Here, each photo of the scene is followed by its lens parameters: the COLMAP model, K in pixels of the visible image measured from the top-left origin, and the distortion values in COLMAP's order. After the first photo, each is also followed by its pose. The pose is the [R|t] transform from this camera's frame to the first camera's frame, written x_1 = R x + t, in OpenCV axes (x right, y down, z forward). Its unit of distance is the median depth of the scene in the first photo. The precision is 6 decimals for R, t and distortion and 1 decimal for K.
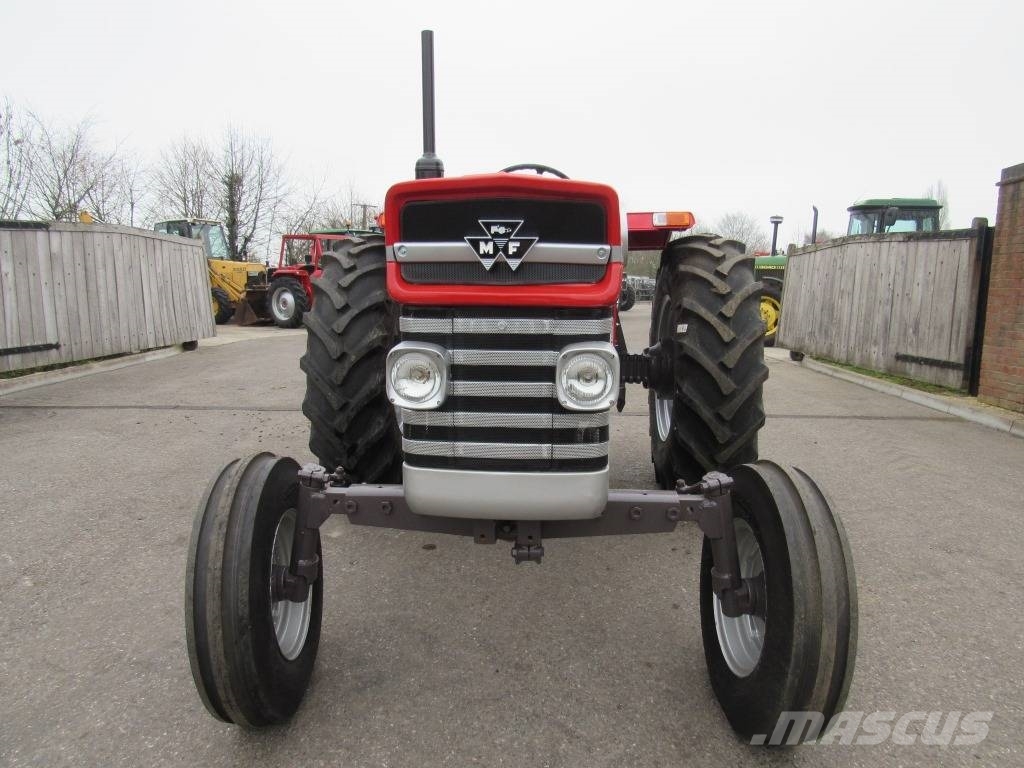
lens RADIAL K [[739.9, 0, 512.0], [0, 739.9, 384.0], [0, 0, 1]] dist [-0.072981, 0.060160]
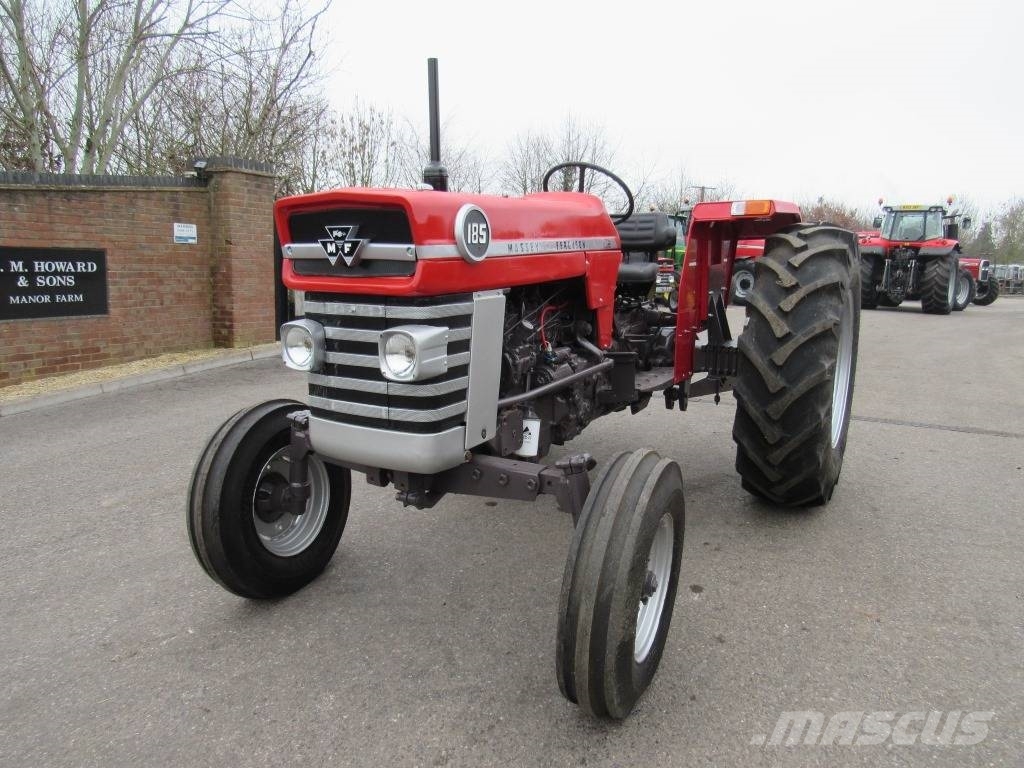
lens RADIAL K [[739.9, 0, 512.0], [0, 739.9, 384.0], [0, 0, 1]] dist [-0.072981, 0.060160]
pose [[0.895946, 0.080004, -0.436898, 0.254791], [-0.069733, 0.996782, 0.039527, -0.006373], [0.438655, -0.004948, 0.898642, -0.004439]]
